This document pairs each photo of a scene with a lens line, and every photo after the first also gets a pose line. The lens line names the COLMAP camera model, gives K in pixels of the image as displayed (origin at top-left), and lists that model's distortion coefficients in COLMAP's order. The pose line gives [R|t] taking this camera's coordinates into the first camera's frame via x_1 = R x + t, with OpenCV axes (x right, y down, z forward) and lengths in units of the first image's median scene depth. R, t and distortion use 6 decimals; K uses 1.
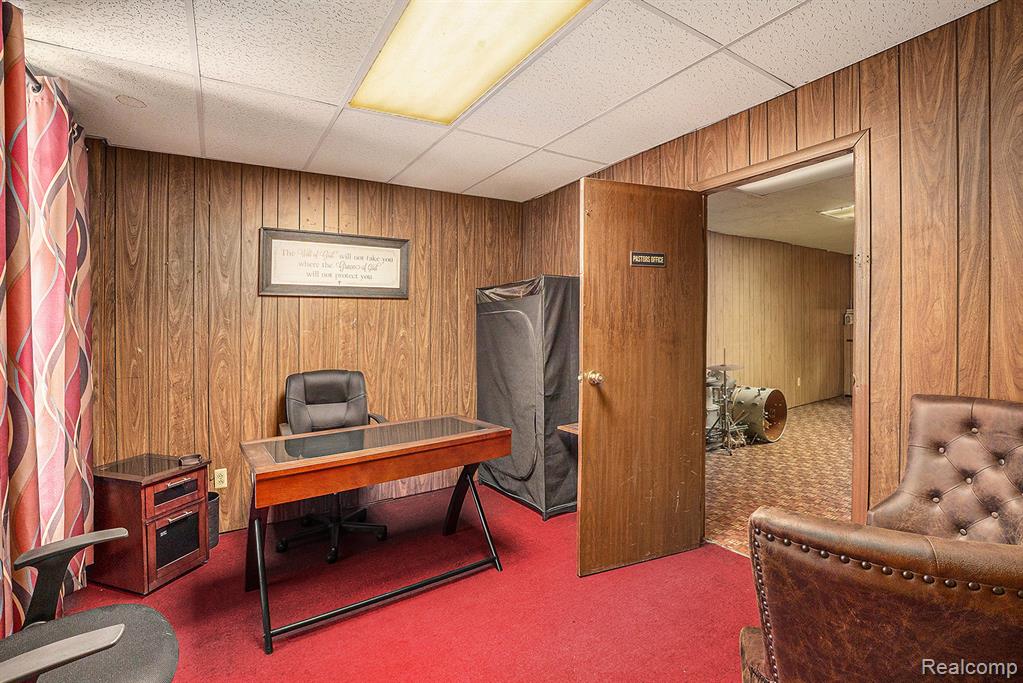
lens RADIAL K [[455.7, 0, 508.4], [0, 455.7, 343.3], [0, 0, 1]] dist [0.002453, 0.000356]
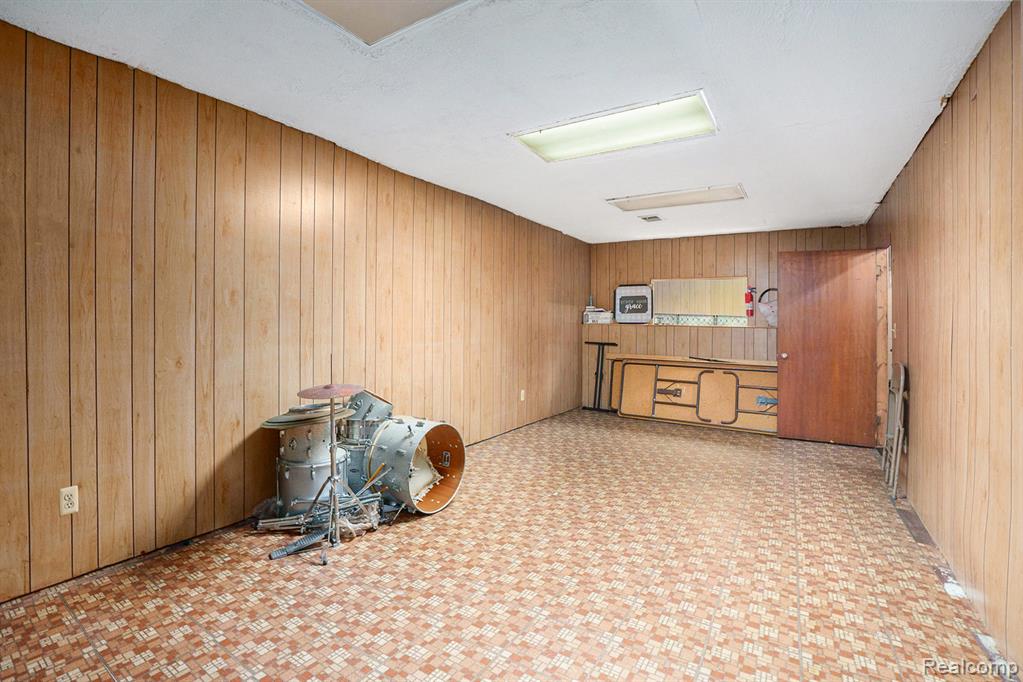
lens RADIAL K [[455.7, 0, 513.6], [0, 455.7, 342.6], [0, 0, 1]] dist [0.002453, 0.000356]
pose [[0.920555, 0.010716, 0.390465, 0.362368], [-0.009179, 0.999941, -0.005803, 0.000471], [-0.390504, 0.001758, 0.920599, 0.340867]]
